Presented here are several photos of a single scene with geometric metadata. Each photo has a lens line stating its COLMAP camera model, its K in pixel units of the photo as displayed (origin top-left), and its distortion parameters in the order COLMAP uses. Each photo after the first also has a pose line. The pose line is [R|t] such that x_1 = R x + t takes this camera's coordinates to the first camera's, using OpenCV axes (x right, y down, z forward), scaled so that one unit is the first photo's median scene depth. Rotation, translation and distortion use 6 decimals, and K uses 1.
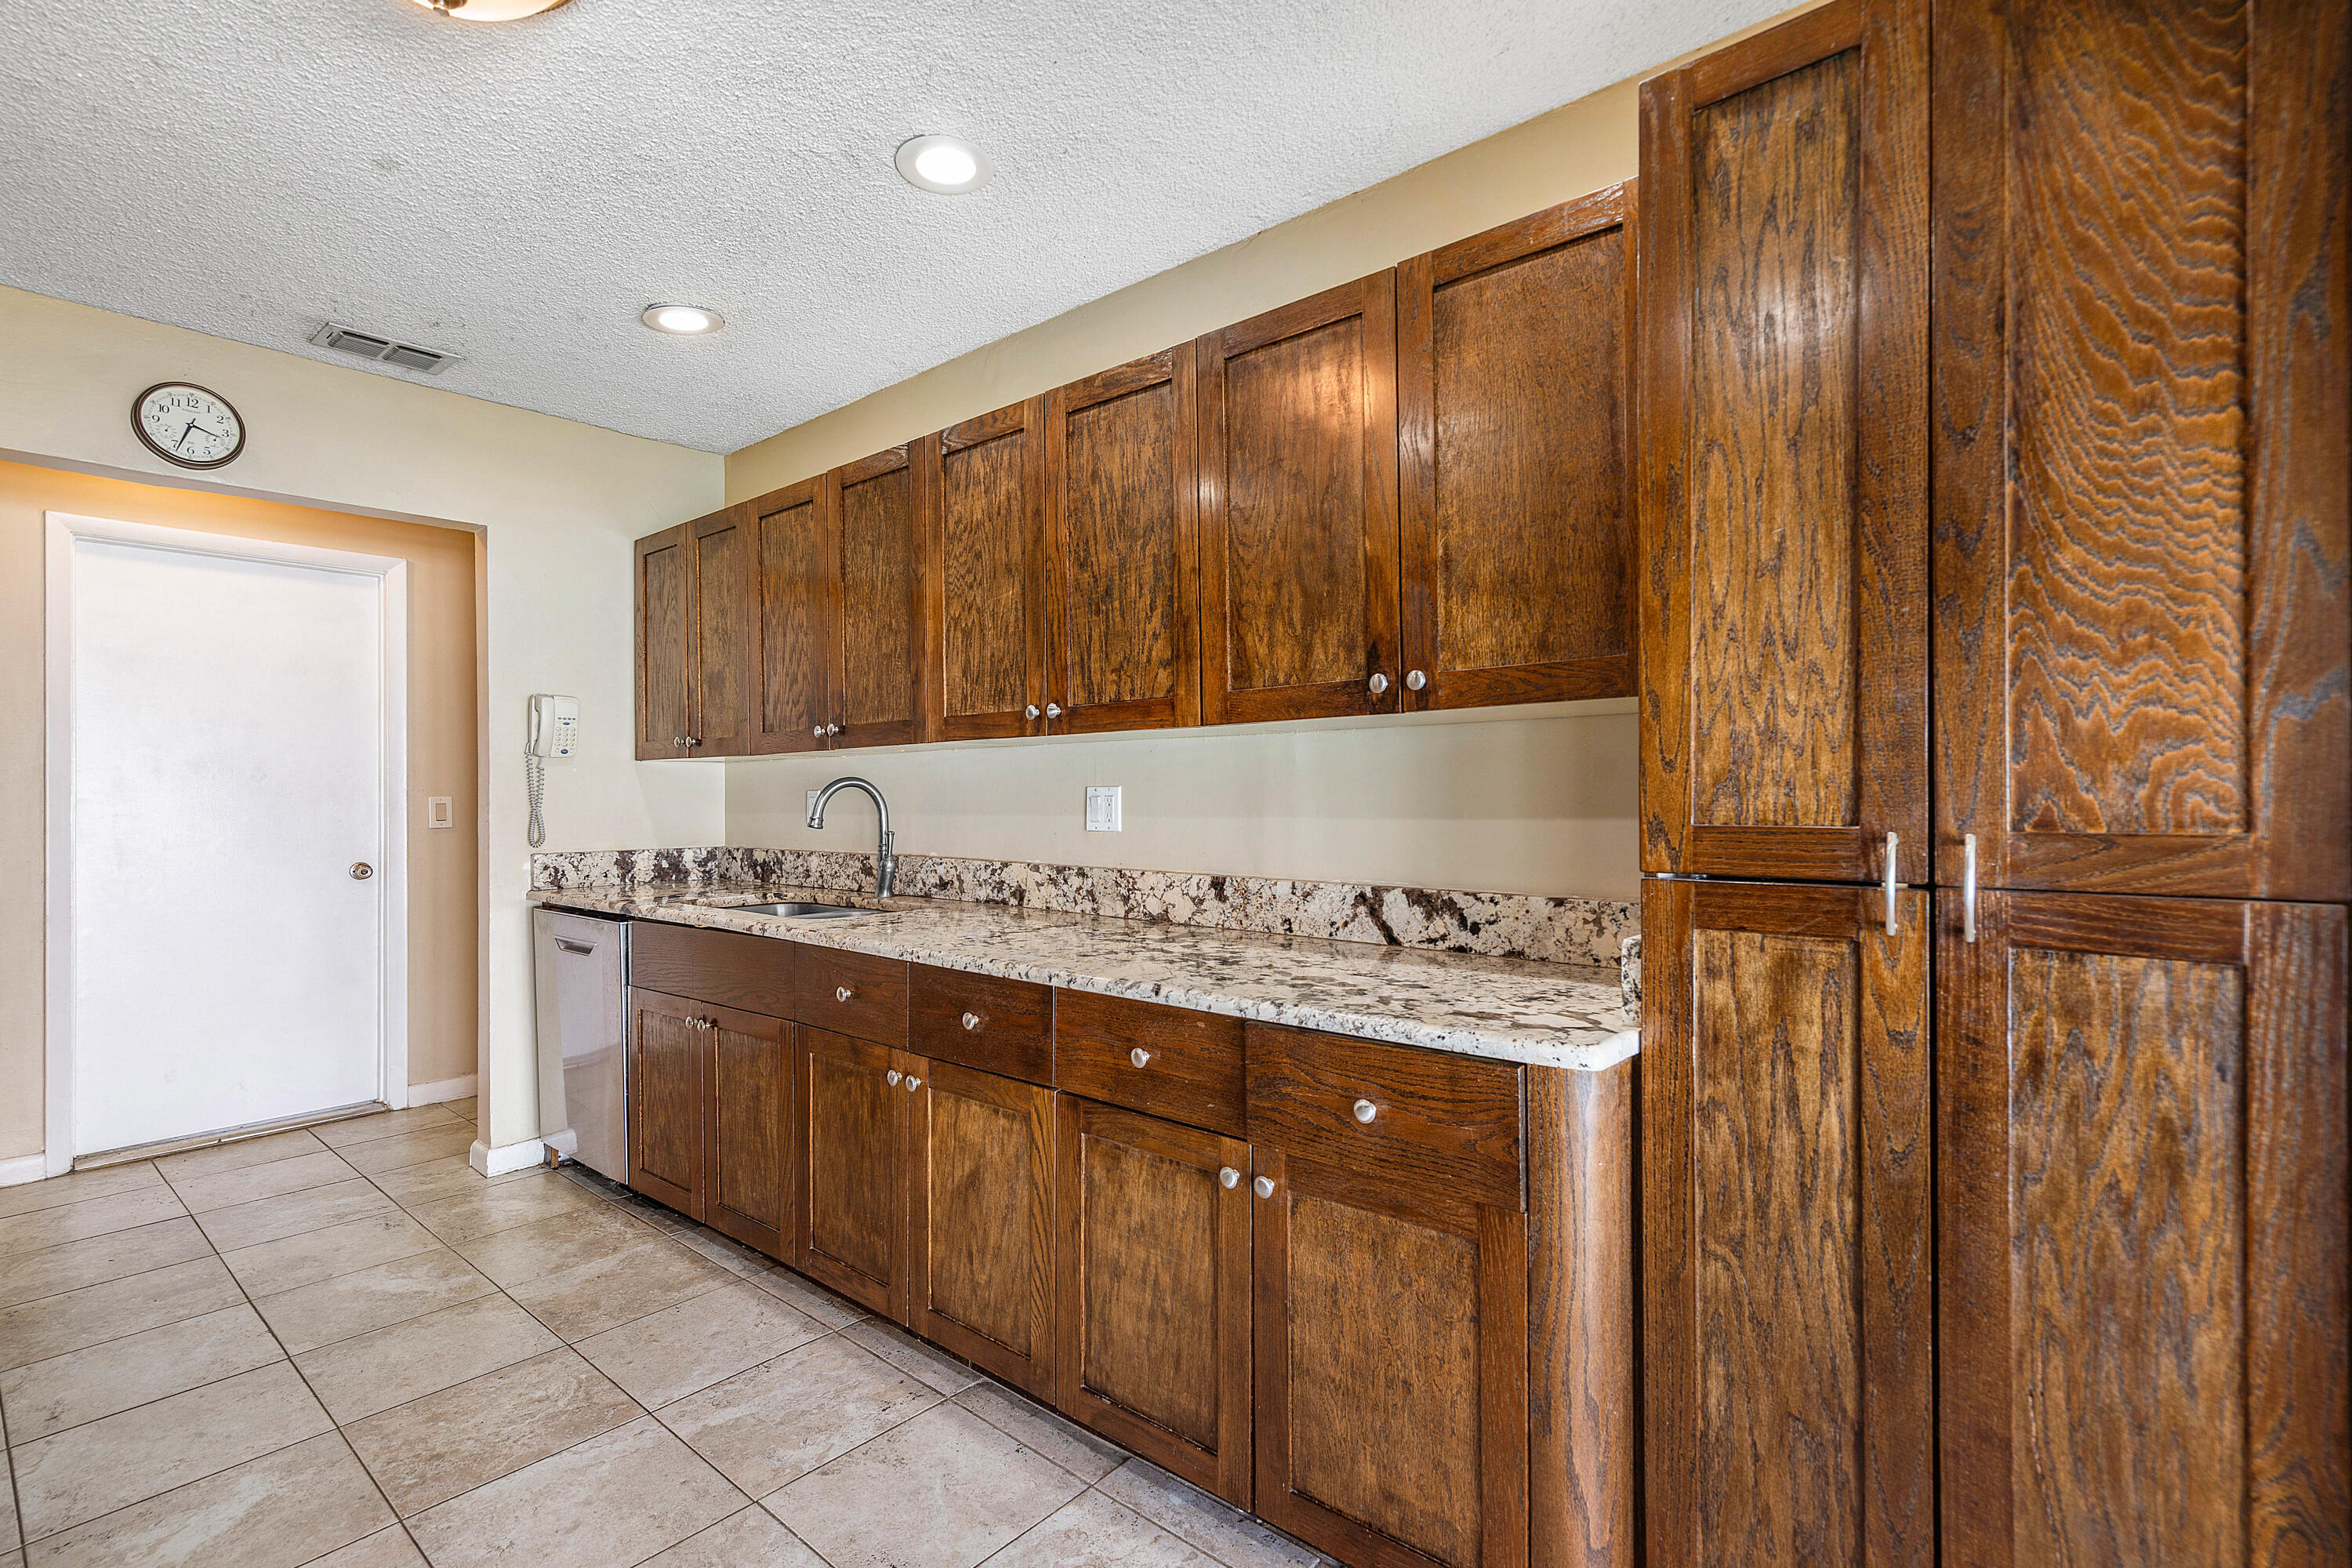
lens RADIAL K [[1088.2, 0, 1174.8], [0, 1088.2, 783.7], [0, 0, 1]] dist [0.000067, 0.000909]
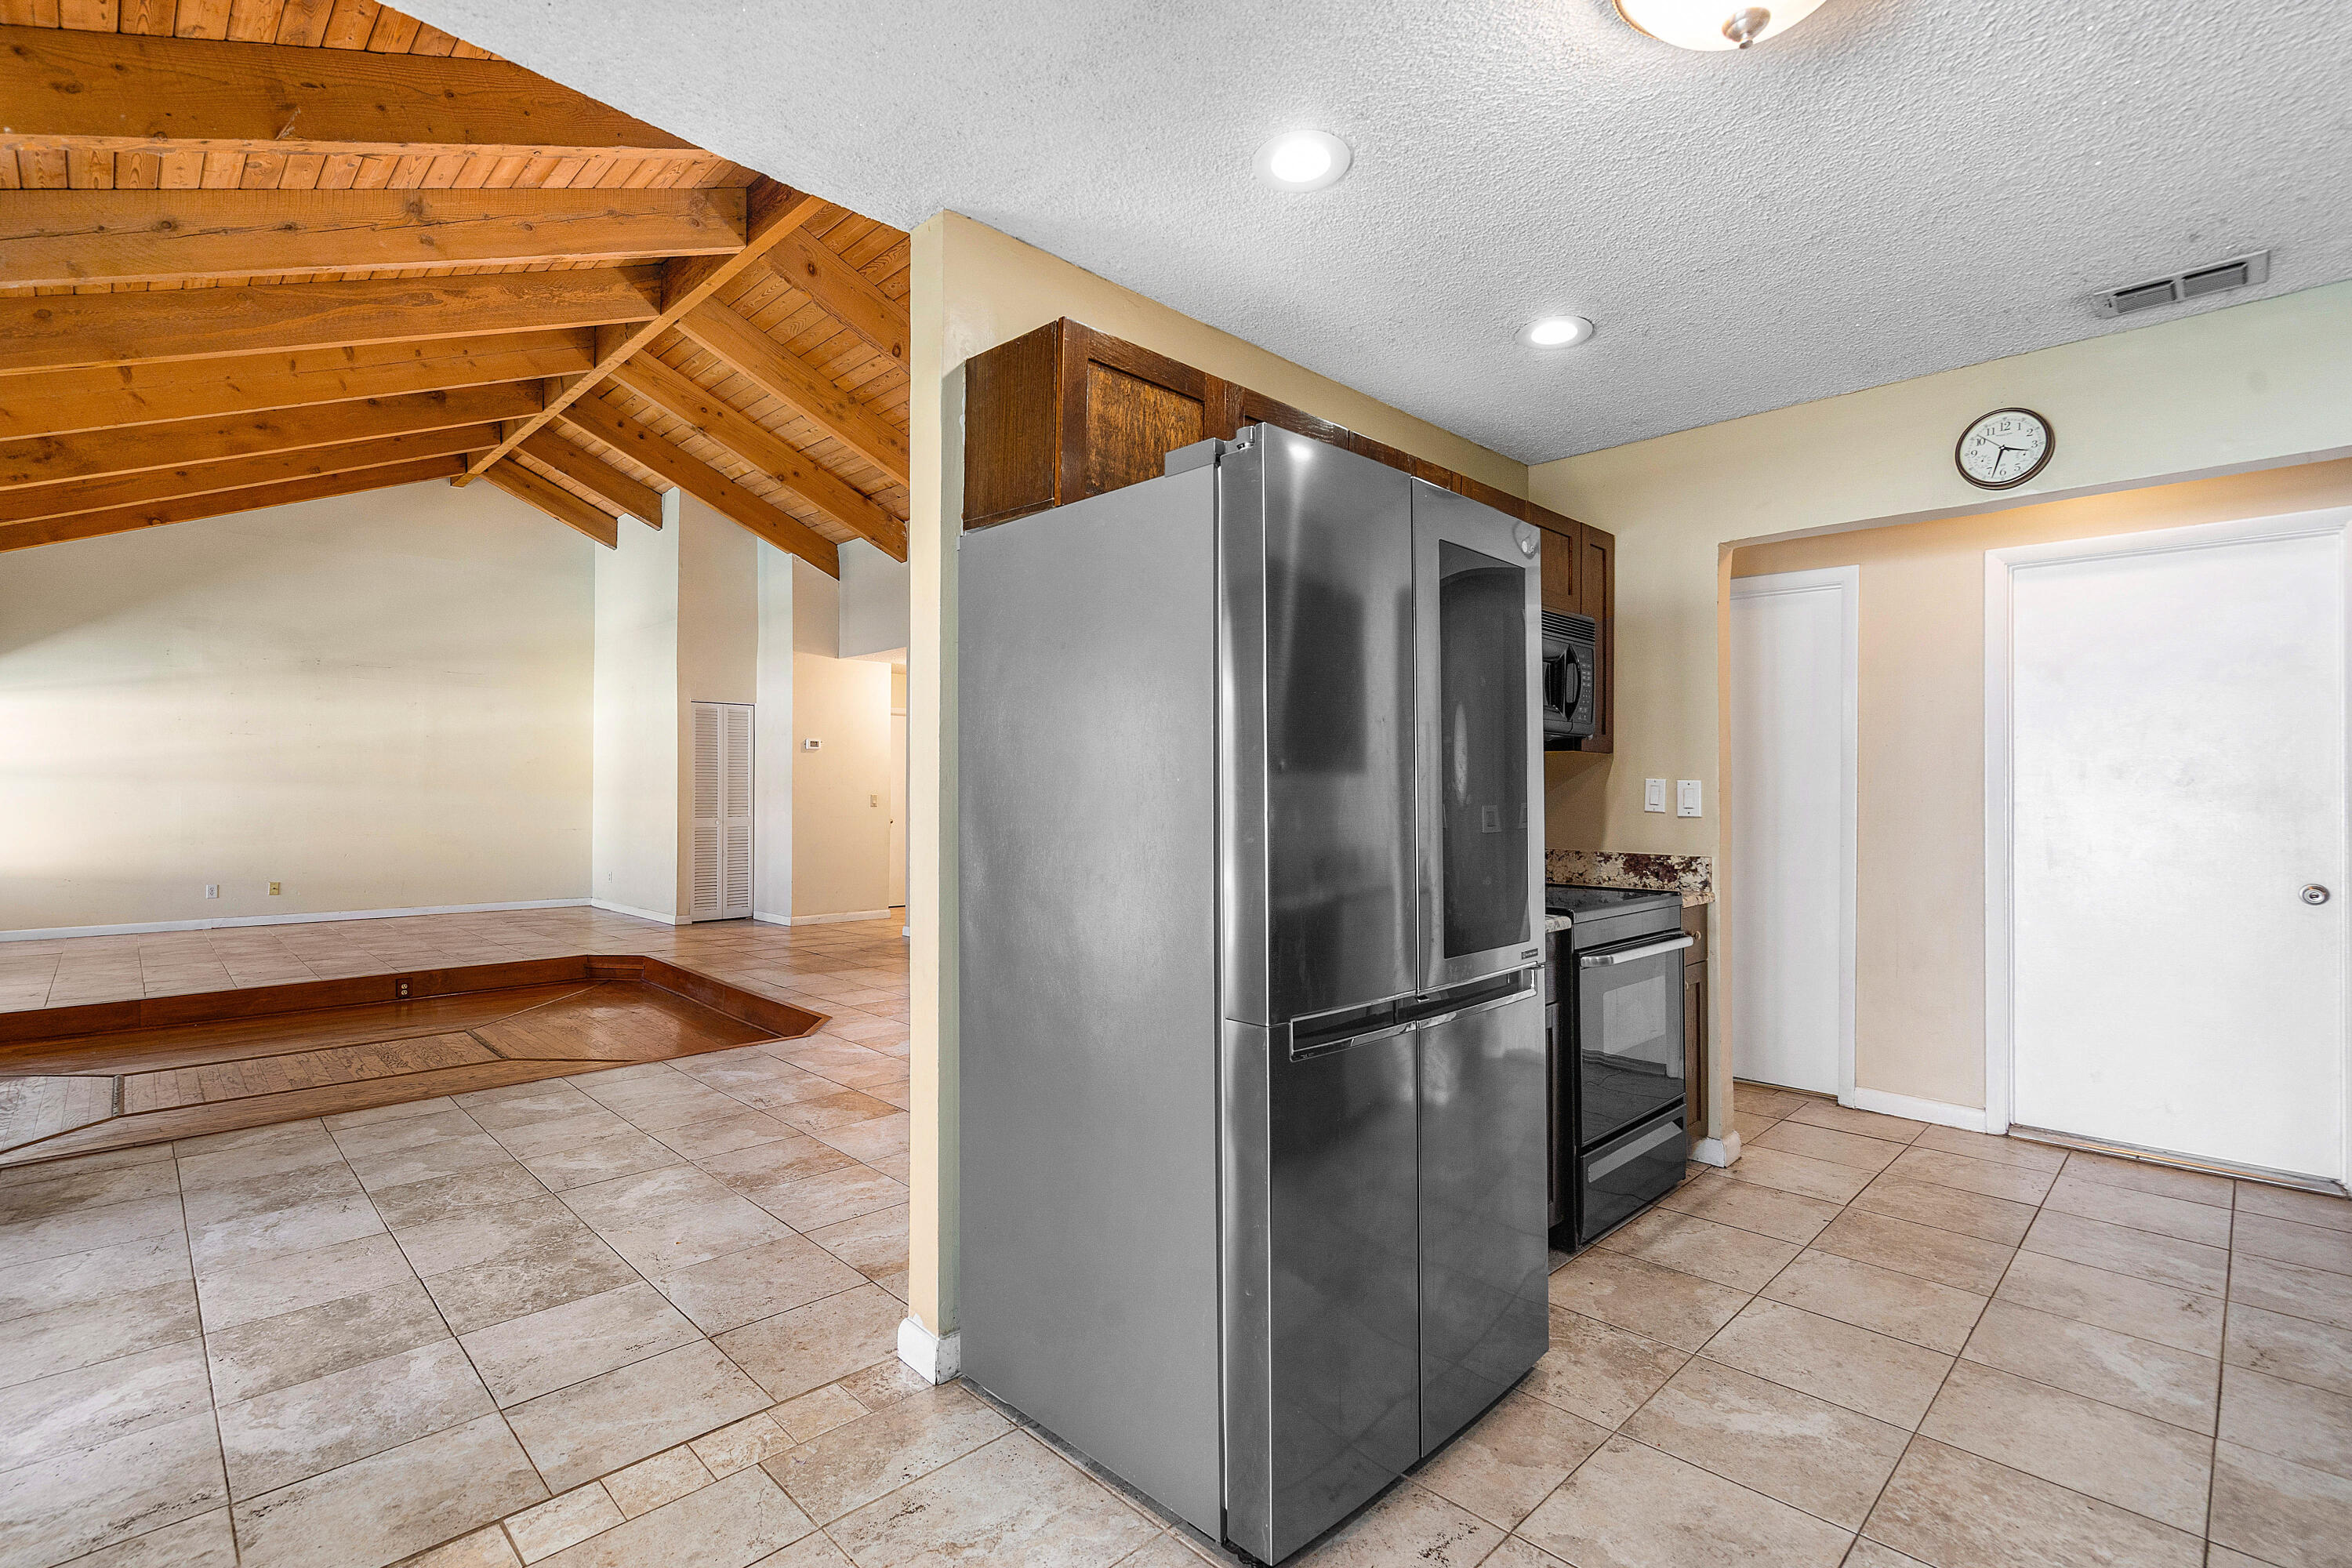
lens RADIAL K [[1088.2, 0, 1173.7], [0, 1088.2, 782.8], [0, 0, 1]] dist [0.000067, 0.000909]
pose [[-0.095843, -0.001475, -0.995395, 0.211956], [-0.000418, 0.999999, -0.001441, -0.004492], [0.995396, 0.000277, -0.095843, 0.295822]]
